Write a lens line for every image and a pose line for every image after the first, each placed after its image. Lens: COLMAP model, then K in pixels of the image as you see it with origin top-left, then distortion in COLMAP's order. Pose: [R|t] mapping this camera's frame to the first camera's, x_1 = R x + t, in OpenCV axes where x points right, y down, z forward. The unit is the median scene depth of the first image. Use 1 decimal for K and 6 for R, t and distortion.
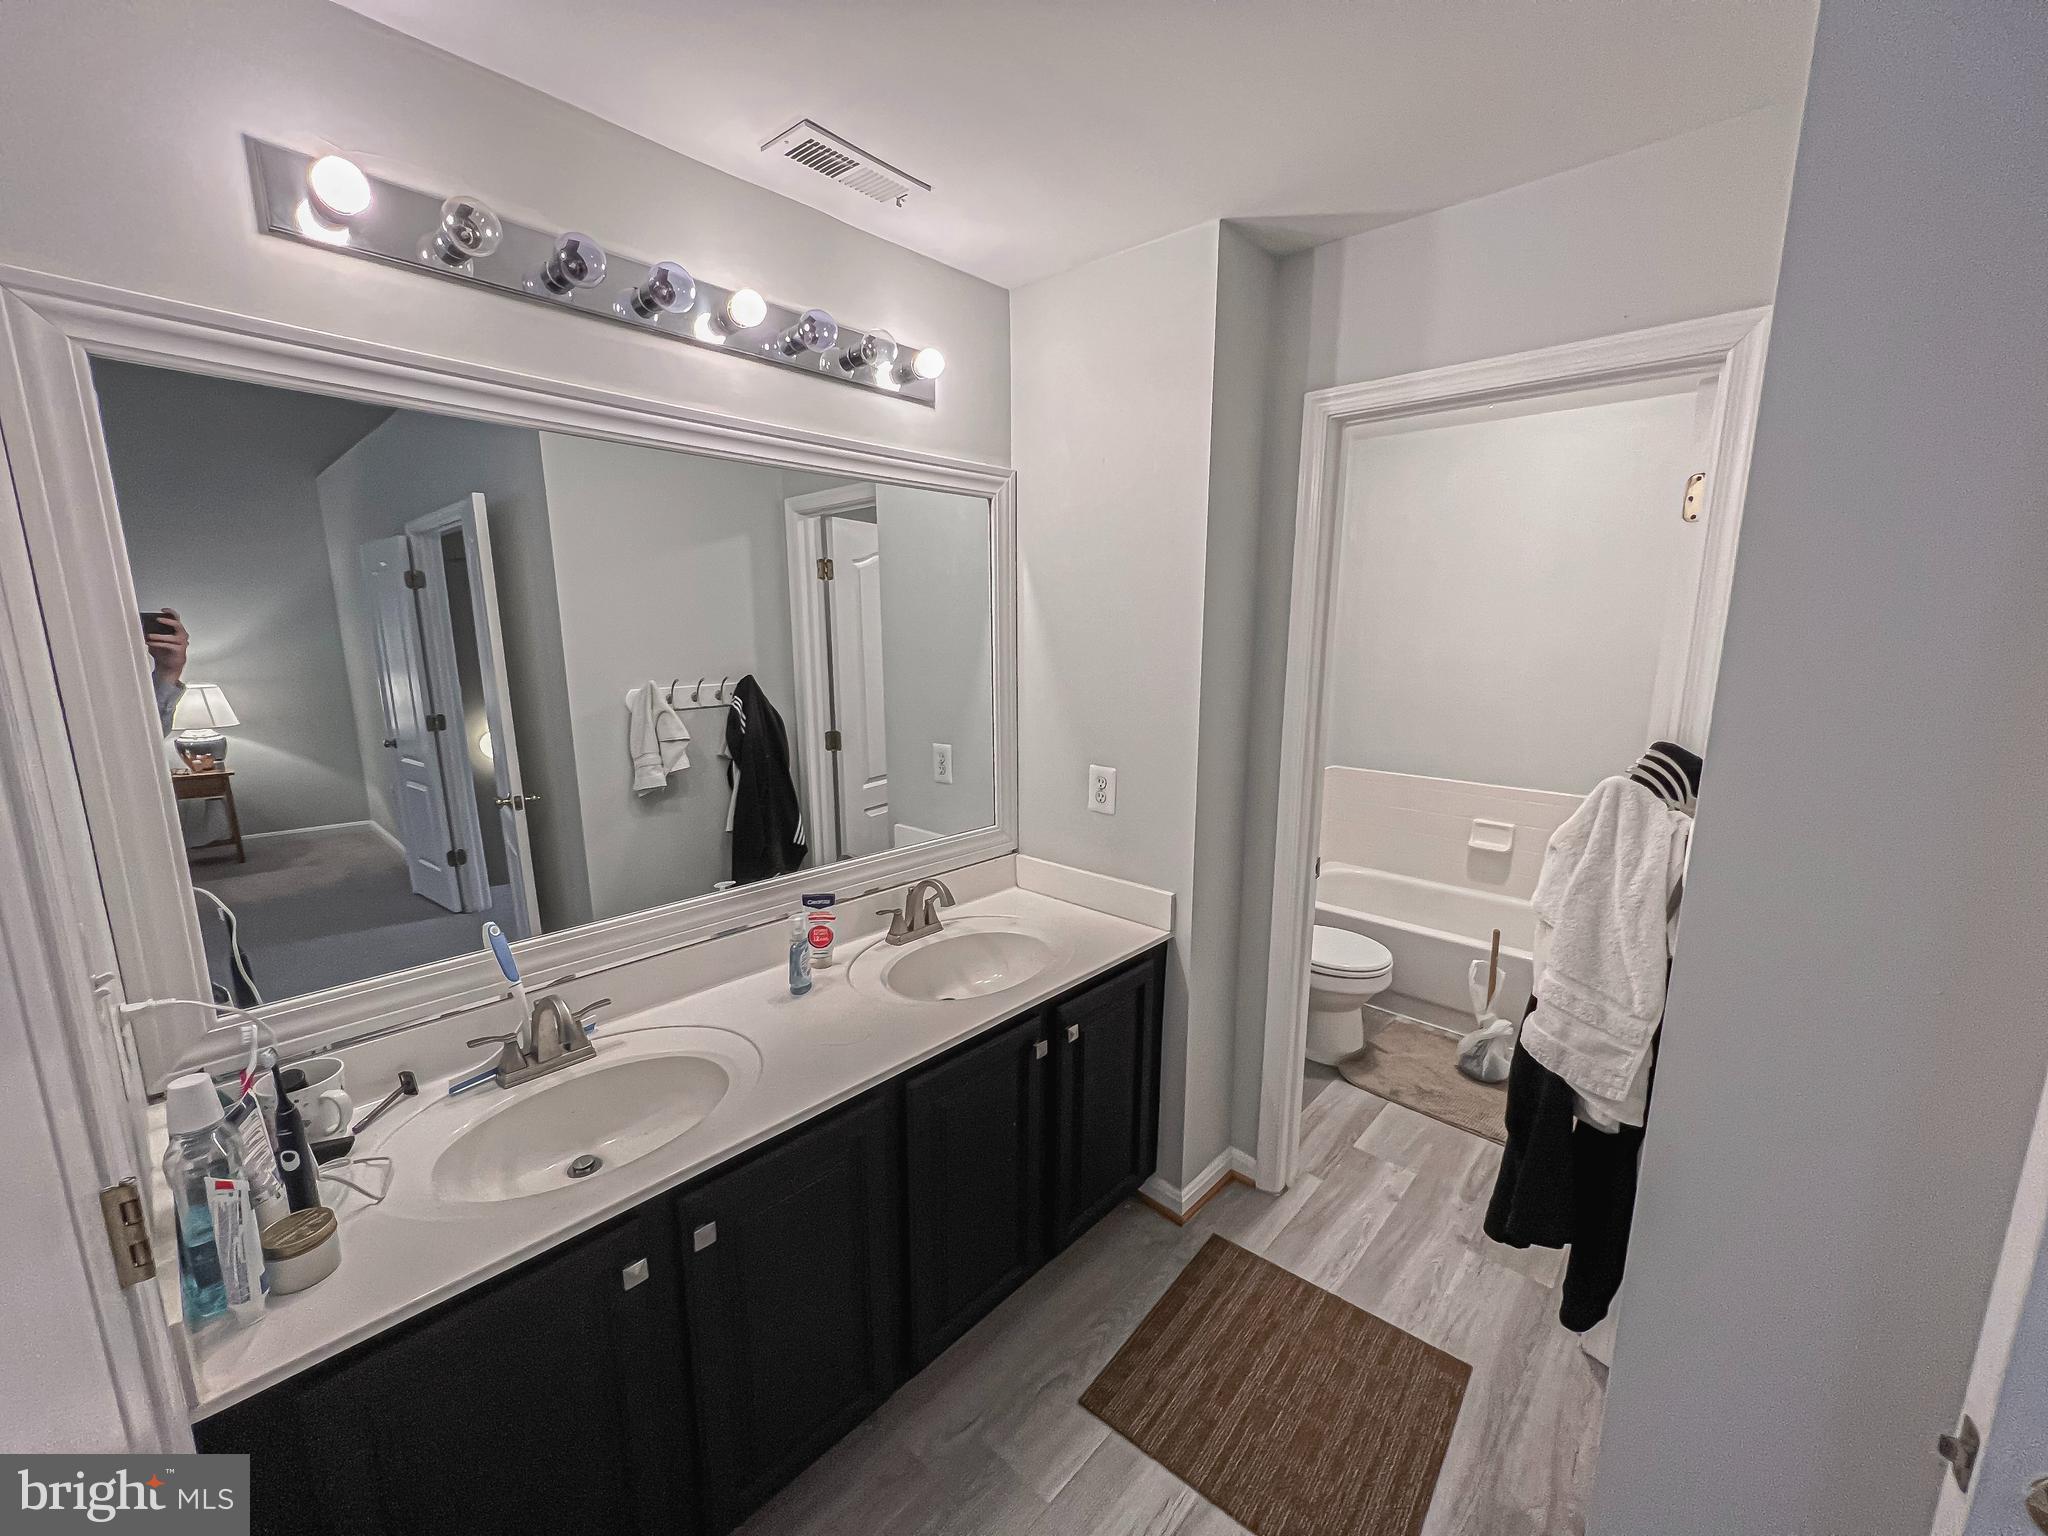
lens RADIAL K [[816.7, 0, 1024.5], [0, 816.7, 778.3], [0, 0, 1]] dist [-0.001347, 0.000108]
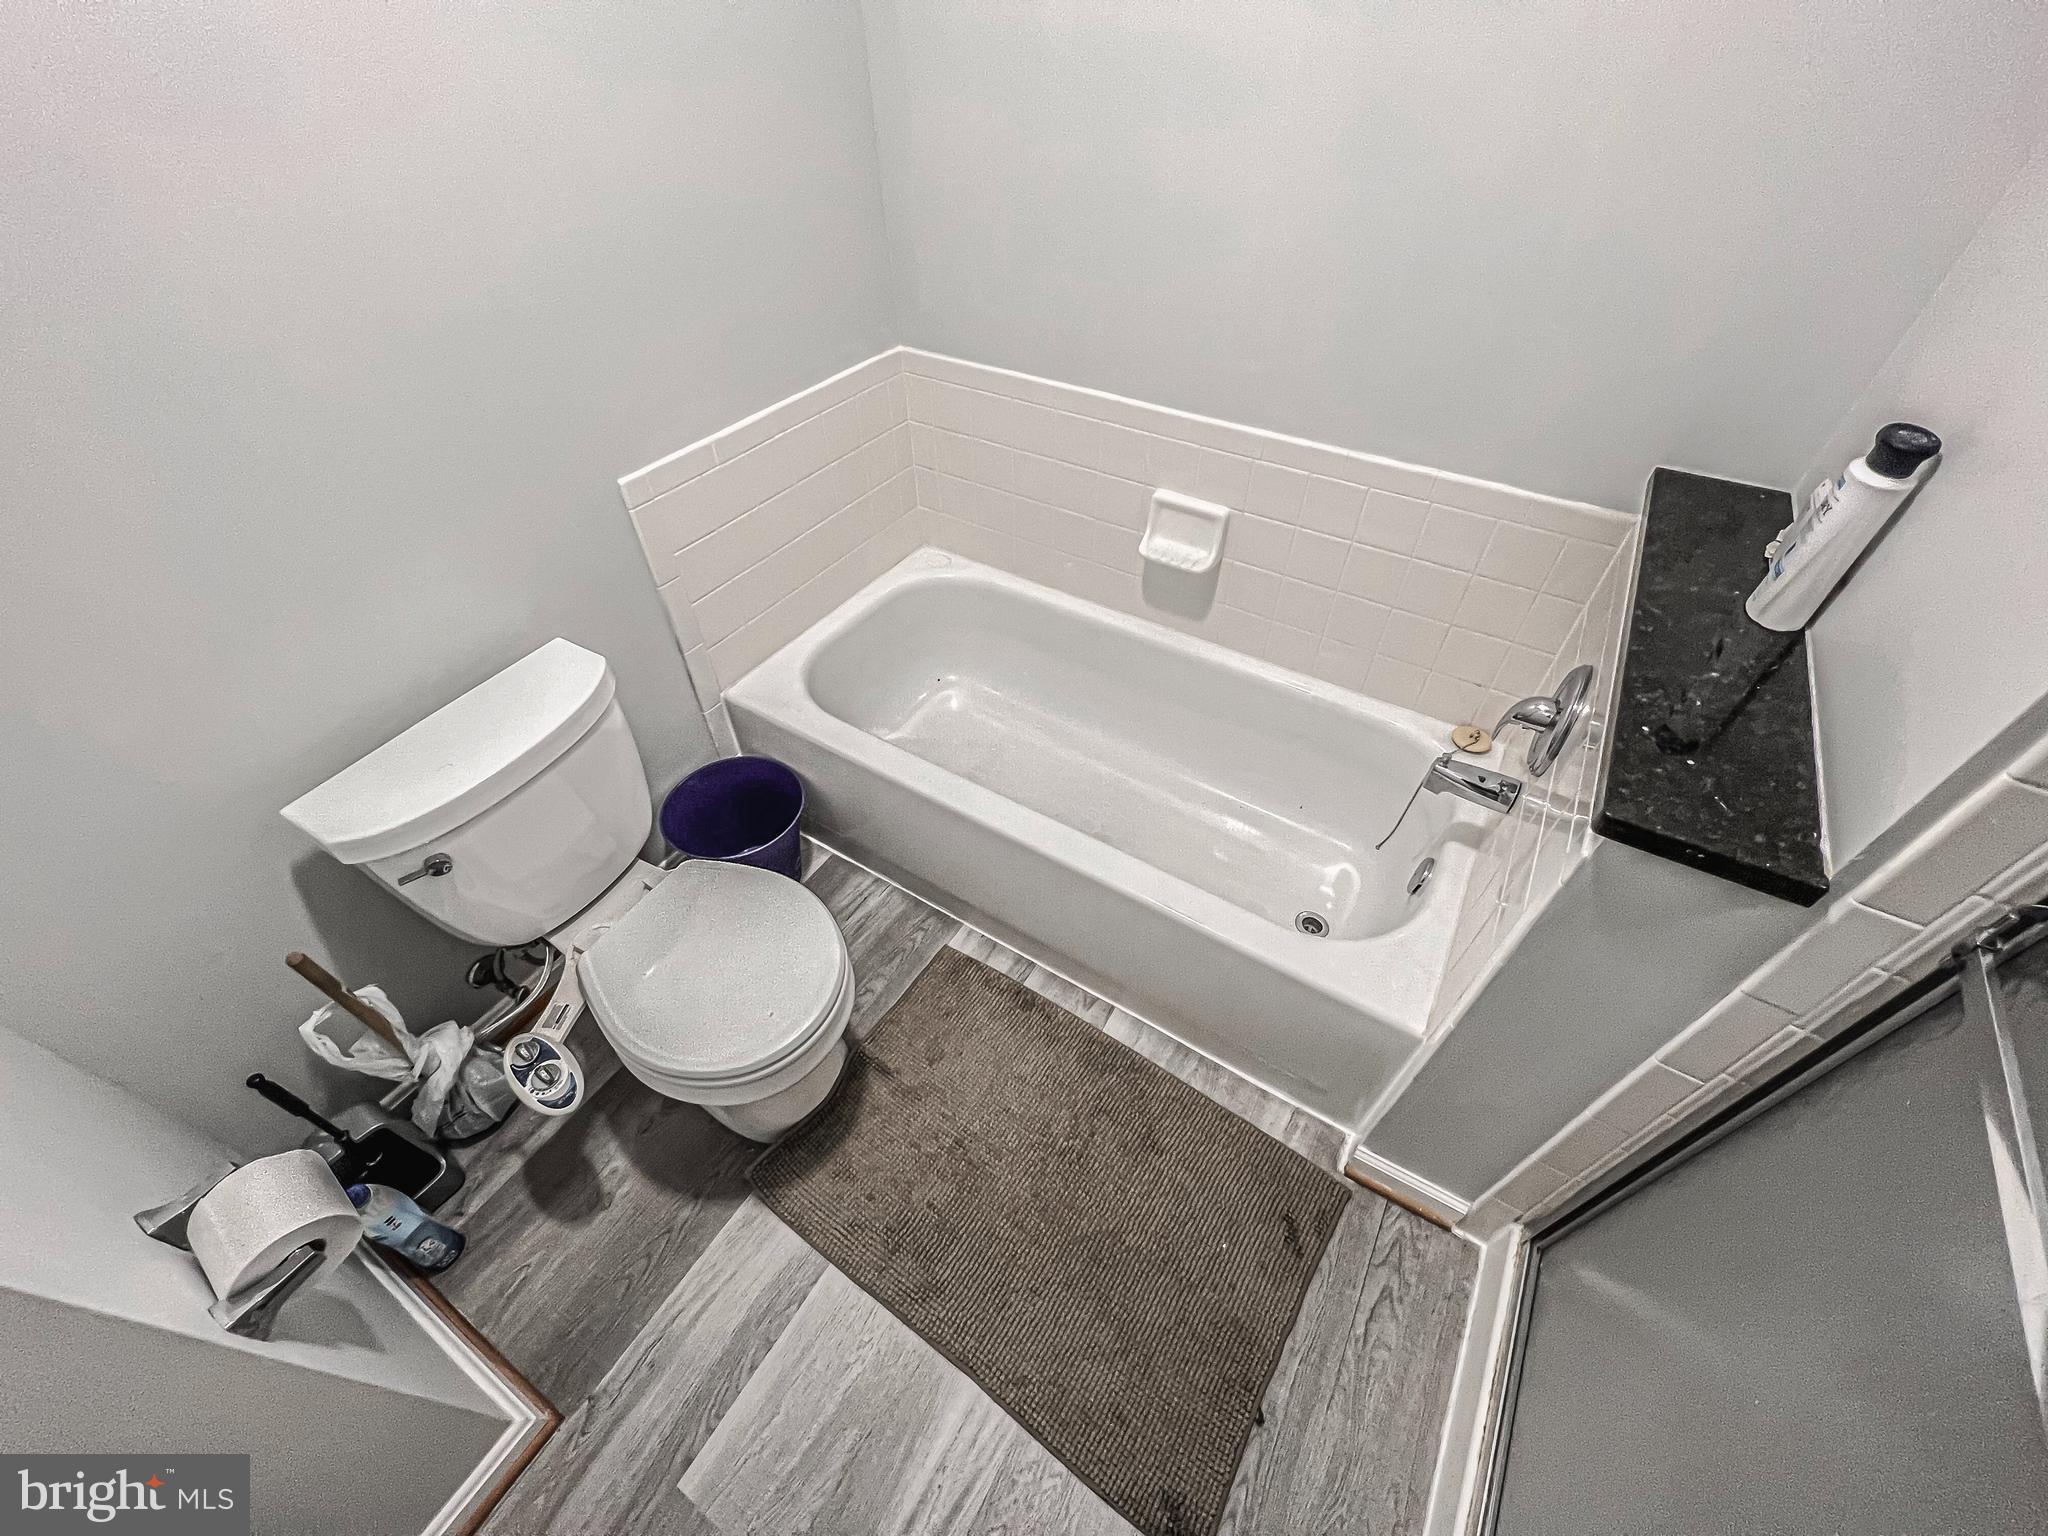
lens RADIAL K [[816.7, 0, 1024.5], [0, 816.7, 778.3], [0, 0, 1]] dist [-0.001347, 0.000108]
pose [[0.982523, -0.135695, 0.127421, 0.411409], [0.037934, 0.816131, 0.576620, -0.086262], [-0.182237, -0.561708, 0.807015, 0.572924]]
